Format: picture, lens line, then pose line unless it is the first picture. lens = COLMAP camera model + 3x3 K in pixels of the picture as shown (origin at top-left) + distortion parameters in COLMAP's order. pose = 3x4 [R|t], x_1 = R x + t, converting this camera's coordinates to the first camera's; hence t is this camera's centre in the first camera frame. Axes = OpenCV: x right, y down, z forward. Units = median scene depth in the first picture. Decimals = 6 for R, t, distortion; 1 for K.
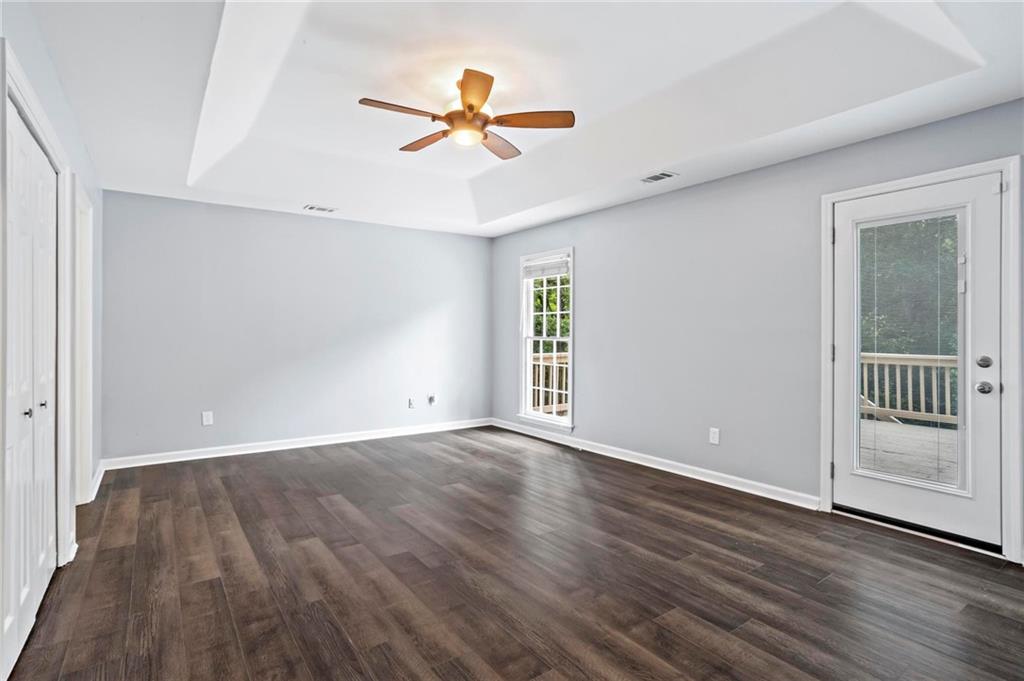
lens RADIAL K [[498.3, 0, 484.4], [0, 498.3, 333.5], [0, 0, 1]] dist [-0.083975, 0.036243]
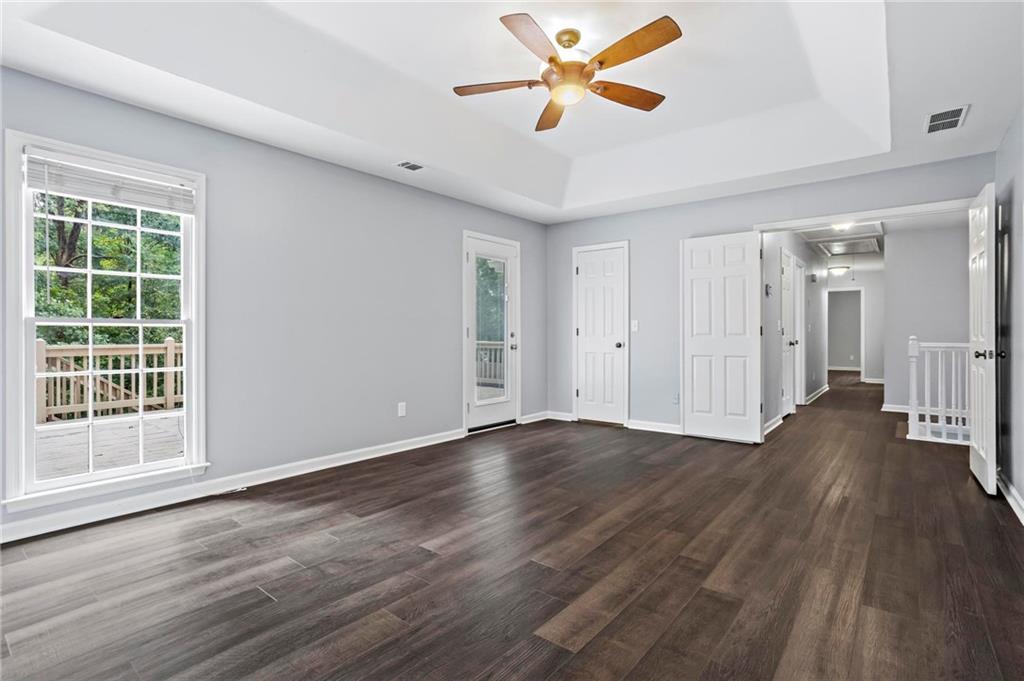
lens RADIAL K [[502.5, 0, 511.2], [0, 502.5, 331.1], [0, 0, 1]] dist [-0.056849, 0.037974]
pose [[-0.293239, -0.002244, 0.956036, -0.867653], [-0.002875, 0.999995, 0.001465, 0.032641], [-0.956035, -0.002319, -0.293244, 1.340690]]
